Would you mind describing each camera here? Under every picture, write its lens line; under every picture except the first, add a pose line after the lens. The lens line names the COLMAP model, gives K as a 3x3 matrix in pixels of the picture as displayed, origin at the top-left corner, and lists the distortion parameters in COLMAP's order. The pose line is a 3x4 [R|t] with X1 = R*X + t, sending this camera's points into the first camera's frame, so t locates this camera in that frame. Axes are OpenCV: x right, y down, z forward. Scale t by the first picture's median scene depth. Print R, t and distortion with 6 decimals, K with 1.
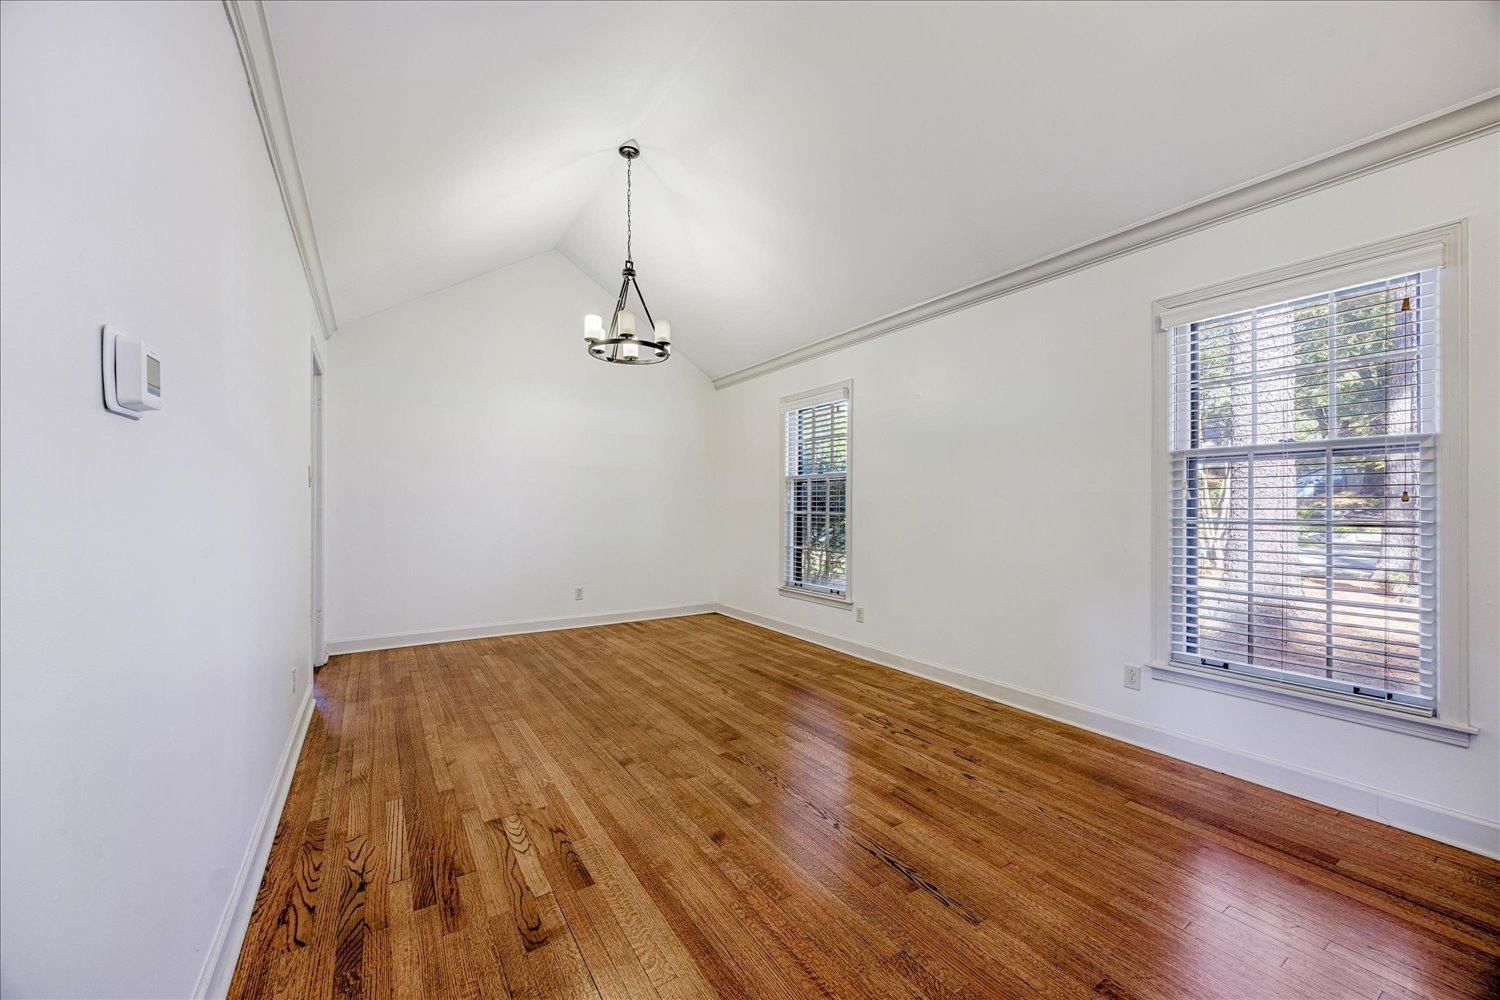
lens RADIAL K [[565.2, 0, 749.9], [0, 565.2, 512.1], [0, 0, 1]] dist [0.000454, -0.000026]
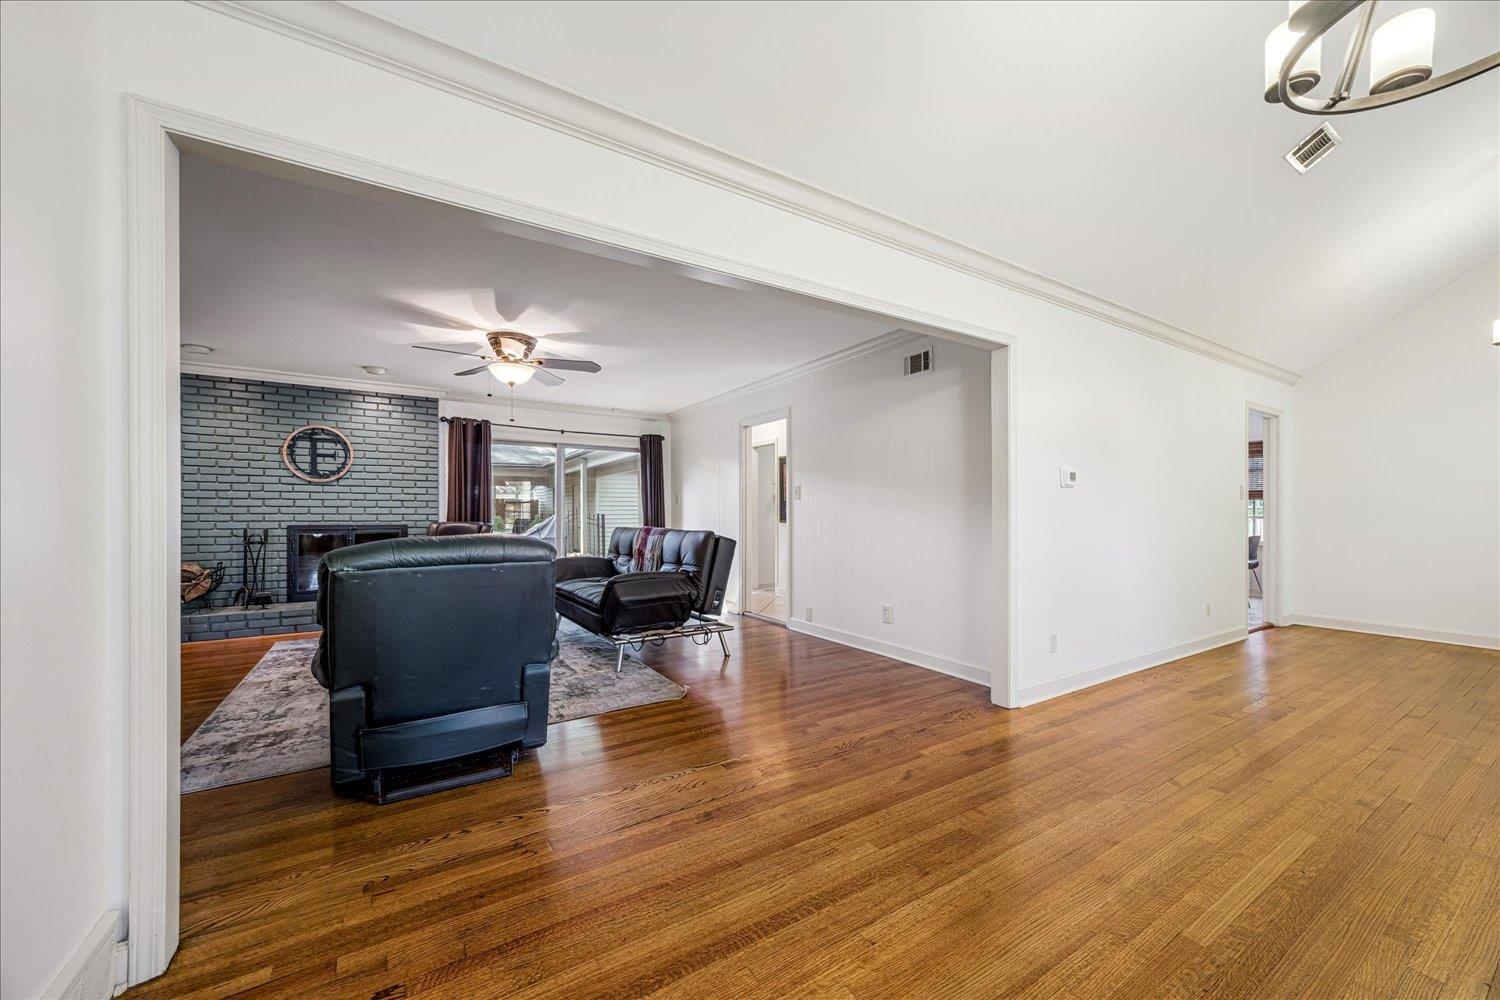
lens RADIAL K [[565.2, 0, 749.9], [0, 565.2, 512.1], [0, 0, 1]] dist [0.000454, -0.000026]
pose [[-0.014536, -0.003766, -0.999887, 1.627739], [0.000225, 0.999993, -0.003770, -0.012538], [0.999894, -0.000280, -0.014535, -0.694726]]
